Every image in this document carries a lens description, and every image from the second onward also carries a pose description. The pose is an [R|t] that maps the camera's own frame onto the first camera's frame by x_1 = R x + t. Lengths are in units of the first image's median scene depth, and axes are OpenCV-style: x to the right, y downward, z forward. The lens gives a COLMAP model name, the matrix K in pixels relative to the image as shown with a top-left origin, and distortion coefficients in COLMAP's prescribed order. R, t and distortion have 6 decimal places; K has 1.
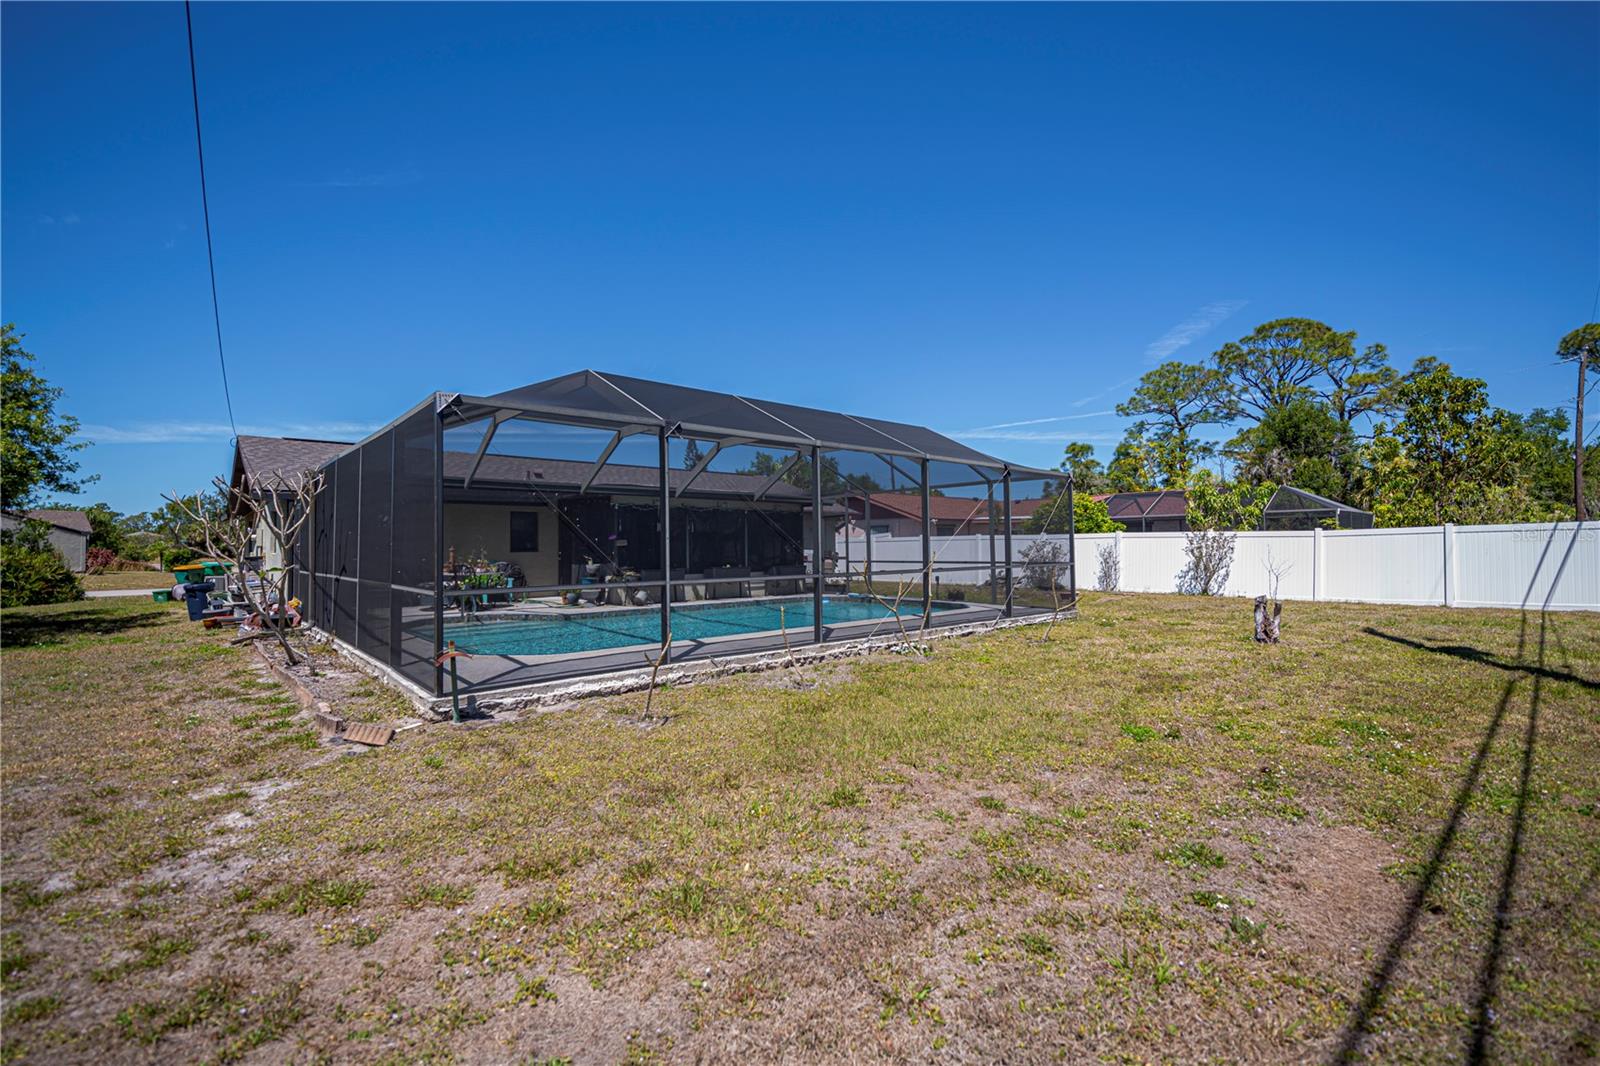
lens RADIAL K [[704.5, 0, 804.8], [0, 704.5, 525.0], [0, 0, 1]] dist [-0.013473, -0.000833]
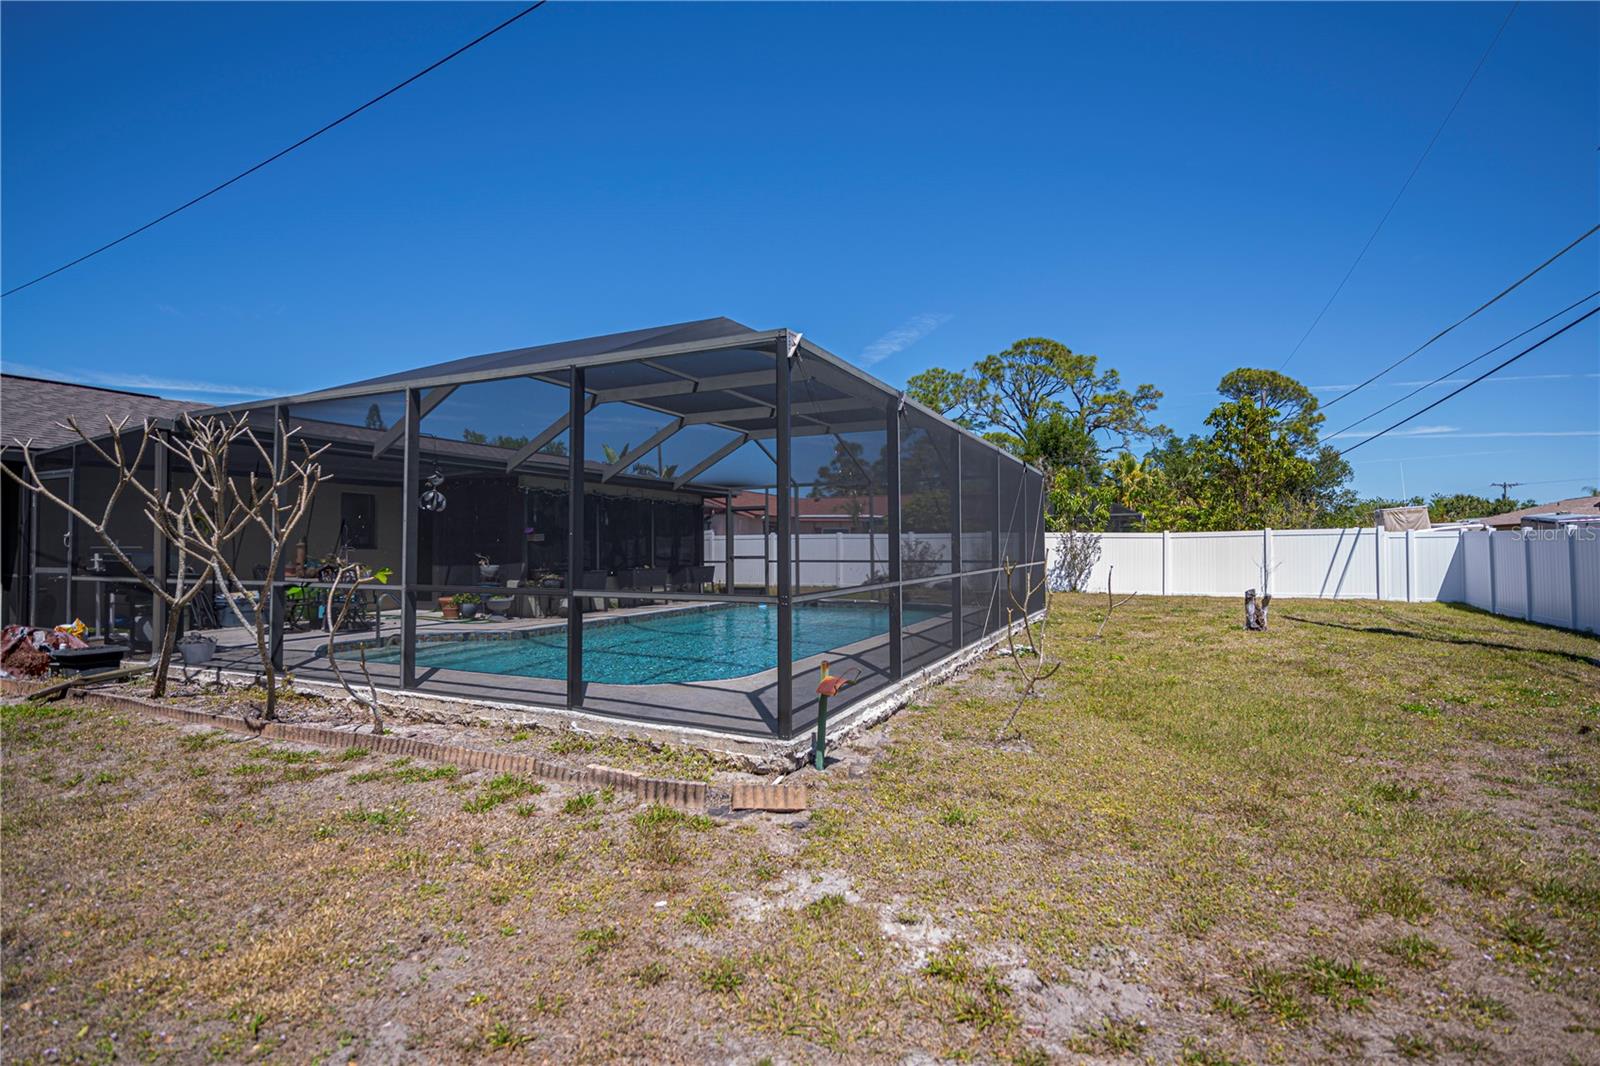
lens RADIAL K [[781.9, 0, 797.5], [0, 781.9, 509.0], [0, 0, 1]] dist [-0.004730, -0.000600]
pose [[0.918137, 0.023974, 0.395536, -0.291213], [-0.016822, 0.999626, -0.021541, 0.006582], [-0.395905, 0.013124, 0.918198, 0.079637]]
